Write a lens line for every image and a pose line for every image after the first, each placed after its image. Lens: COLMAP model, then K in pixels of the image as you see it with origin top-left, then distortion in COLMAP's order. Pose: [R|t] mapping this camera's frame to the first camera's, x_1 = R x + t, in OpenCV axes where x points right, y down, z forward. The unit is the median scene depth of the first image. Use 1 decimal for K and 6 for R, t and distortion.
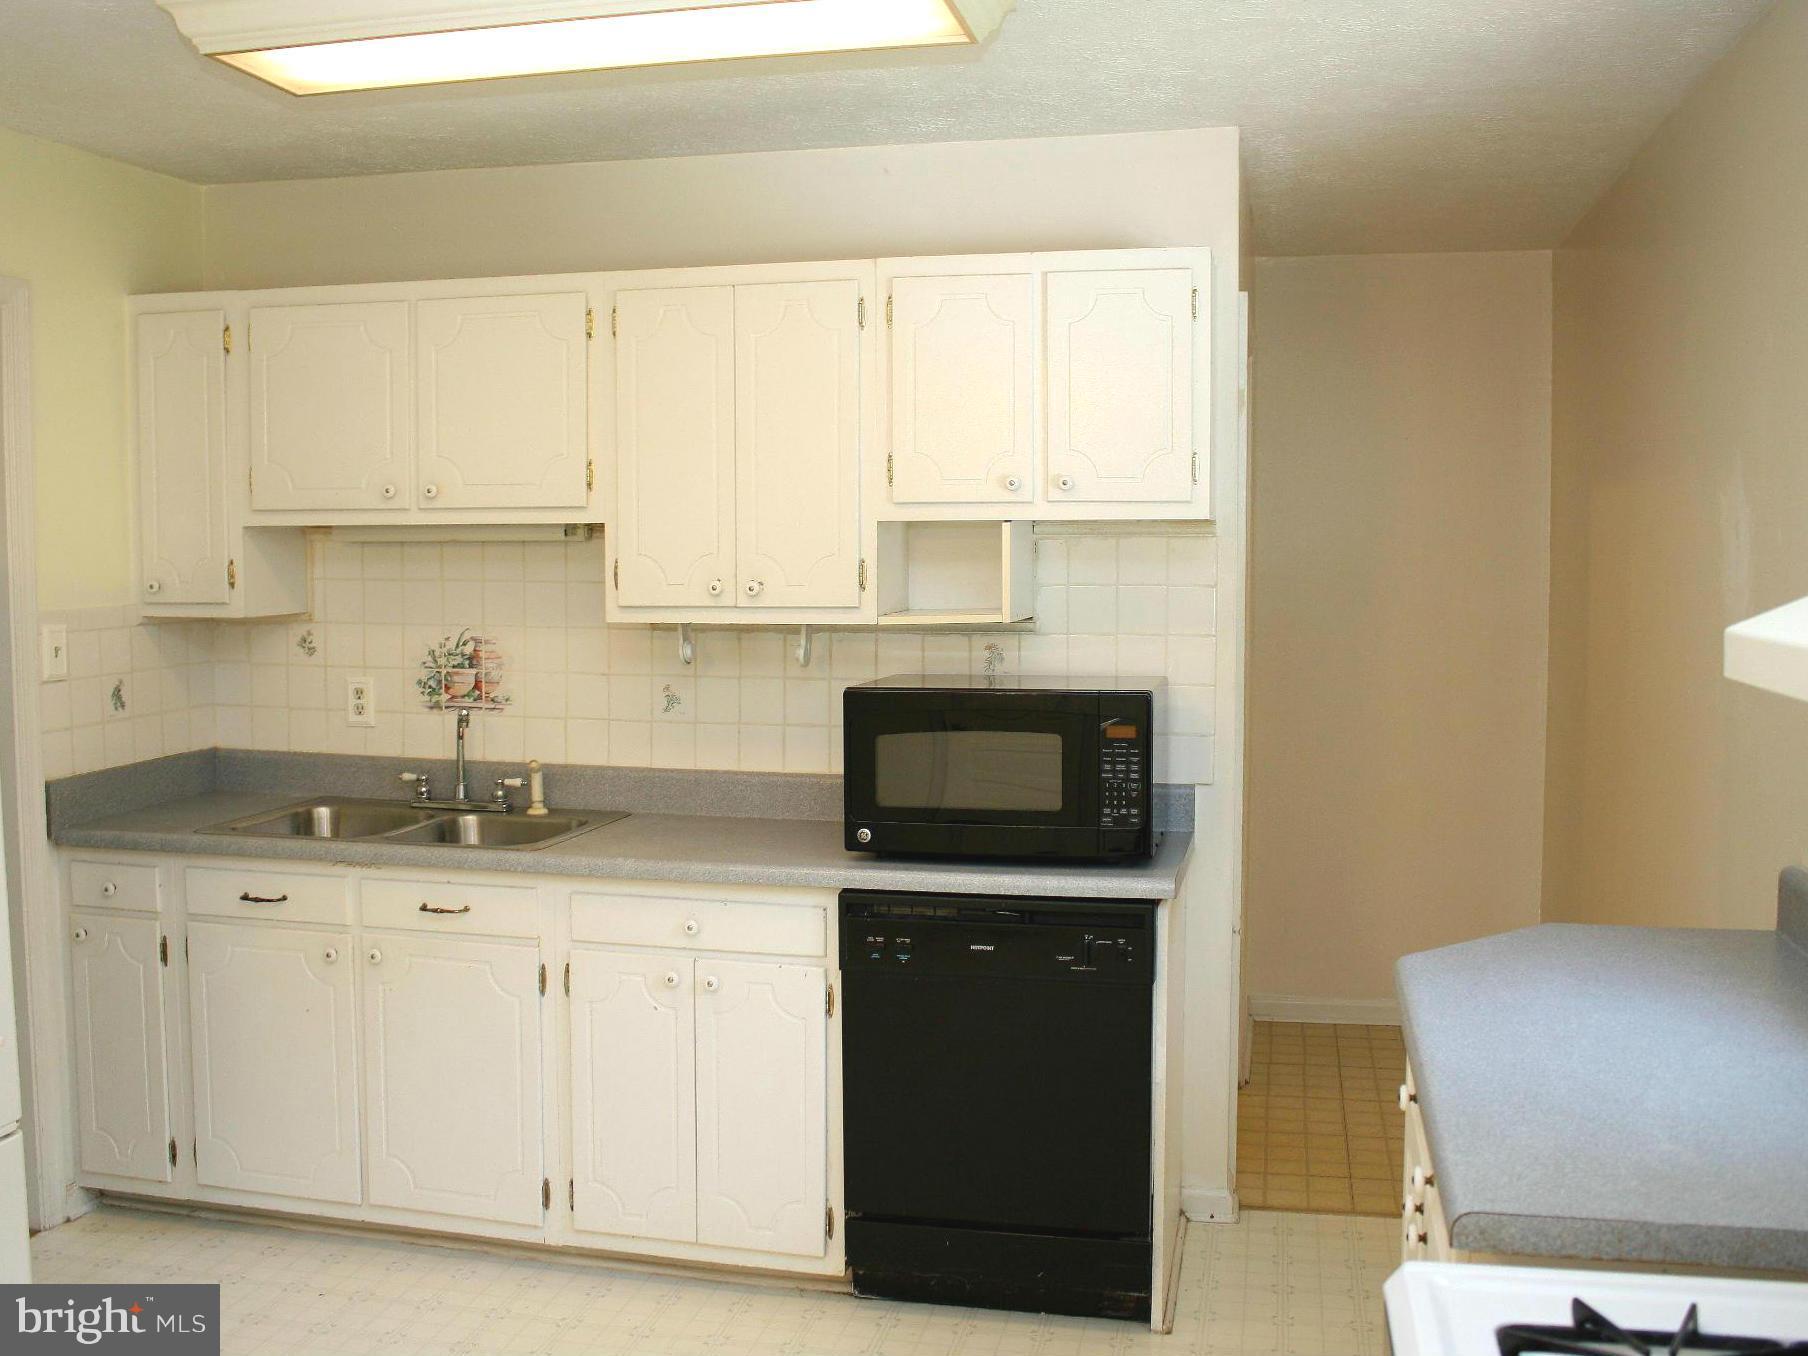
lens RADIAL K [[1699.2, 0, 904.0], [0, 1699.2, 678.0], [0, 0, 1]] dist [-0.190728, 0.179438]
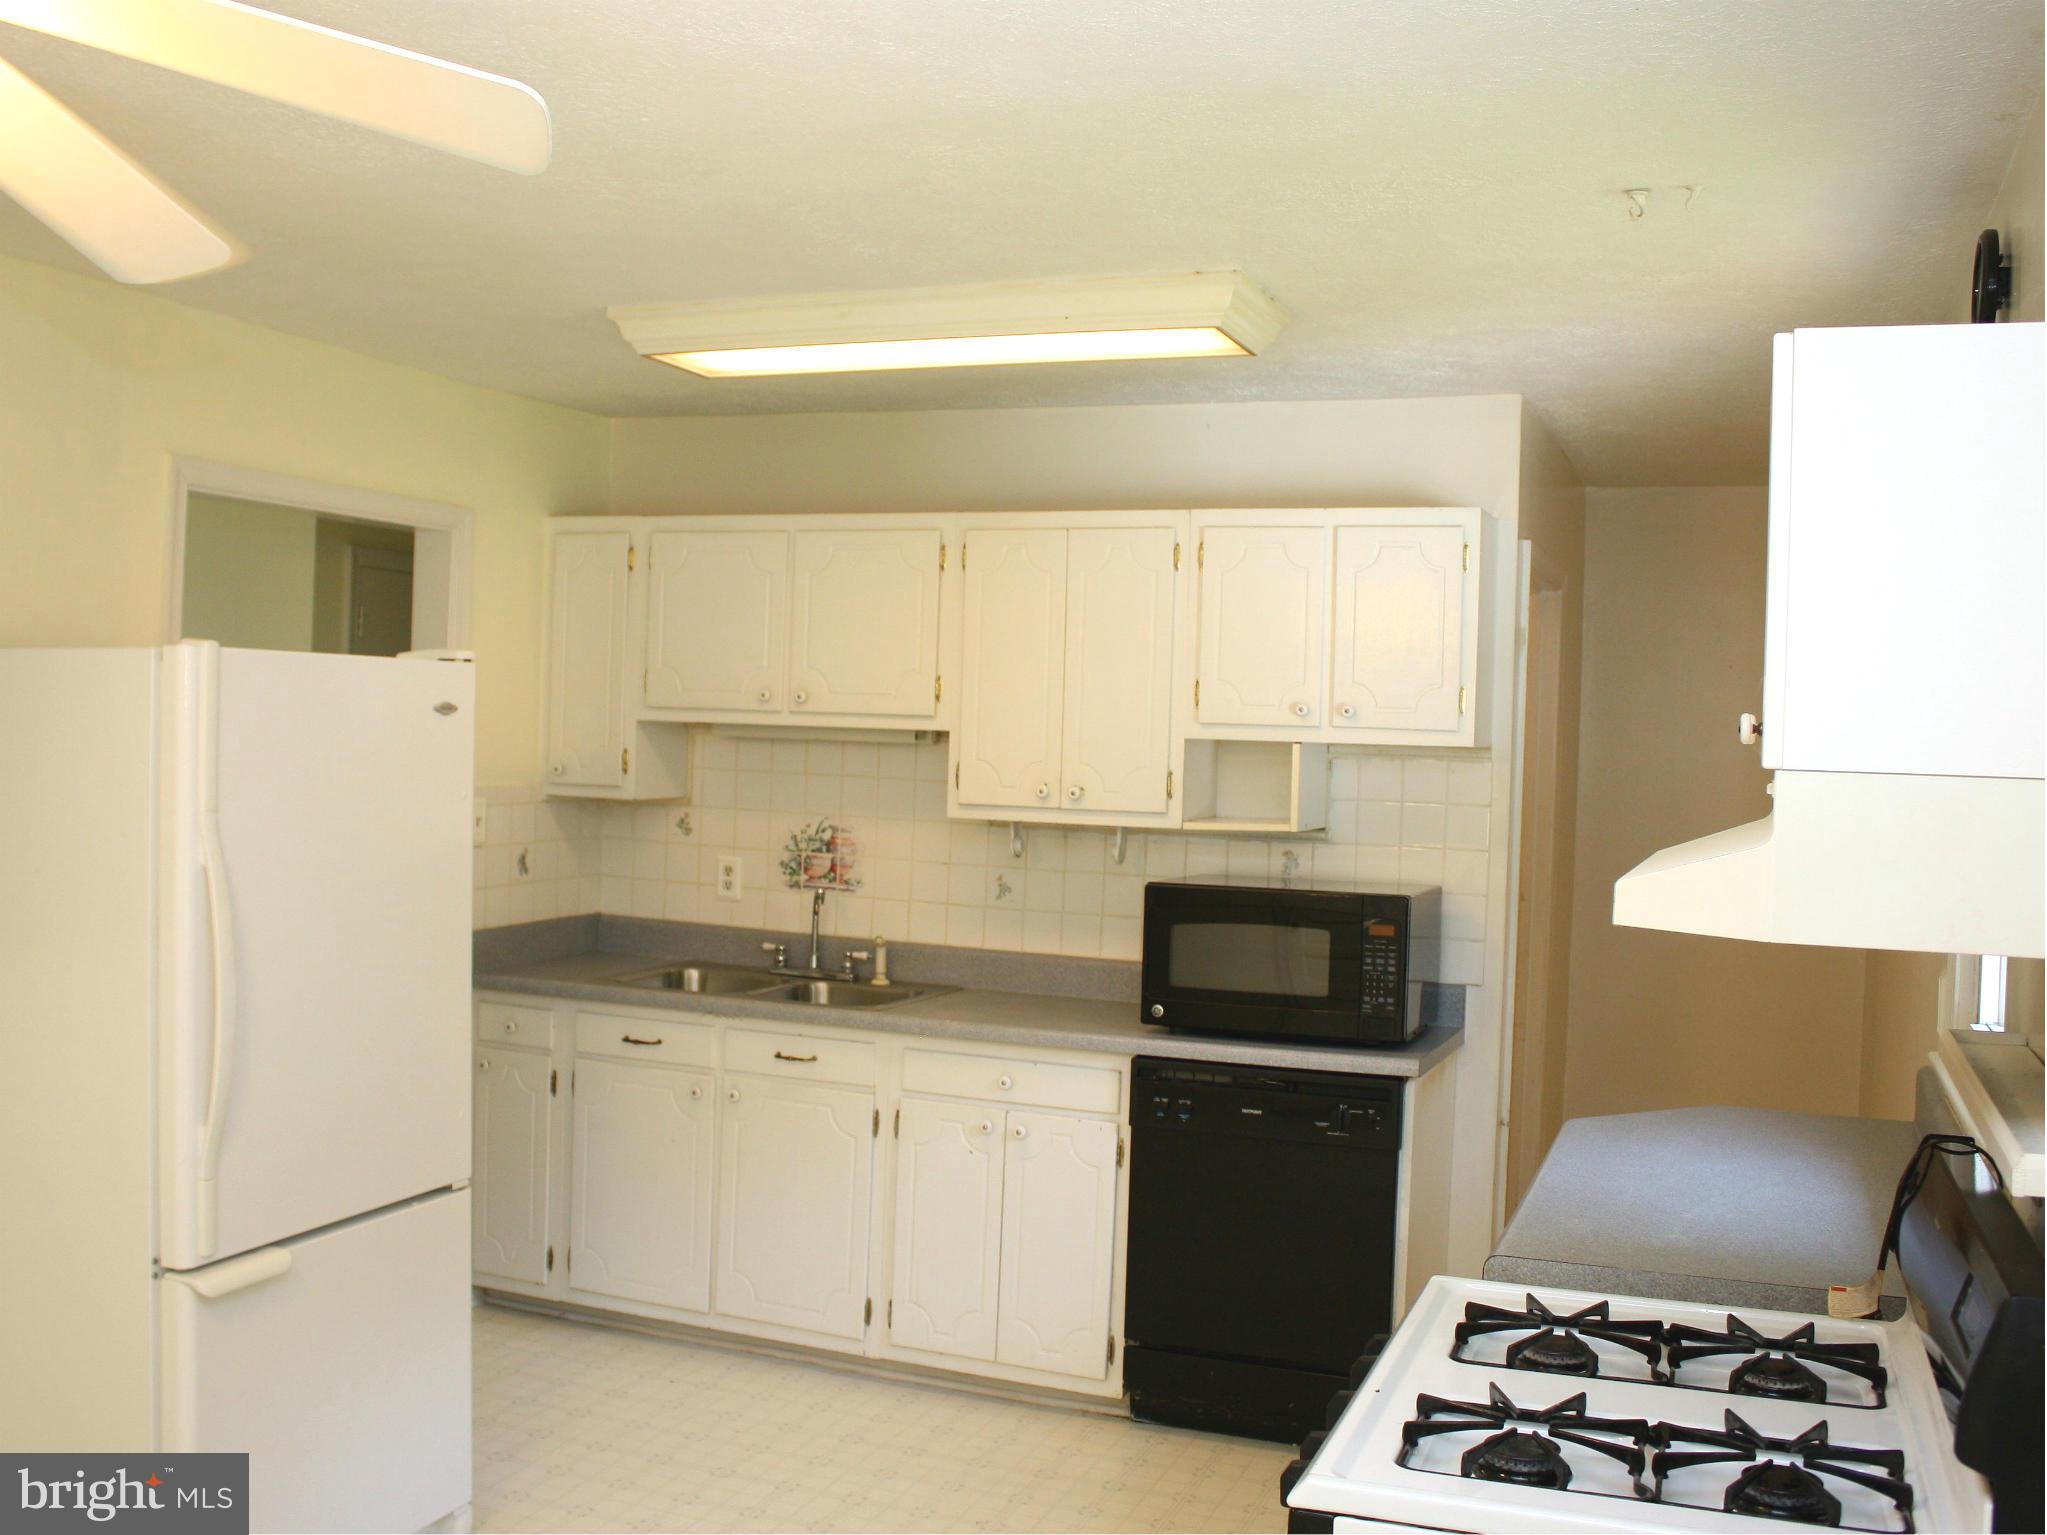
lens RADIAL K [[1923.9, 0, 1023.5], [0, 1923.9, 767.5], [0, 0, 1]] dist [-0.190728, 0.179438]
pose [[0.988208, 0.034967, -0.149072, 0.069326], [-0.044014, 0.997356, -0.057828, 0.006451], [0.146655, 0.063707, 0.987134, -0.287360]]
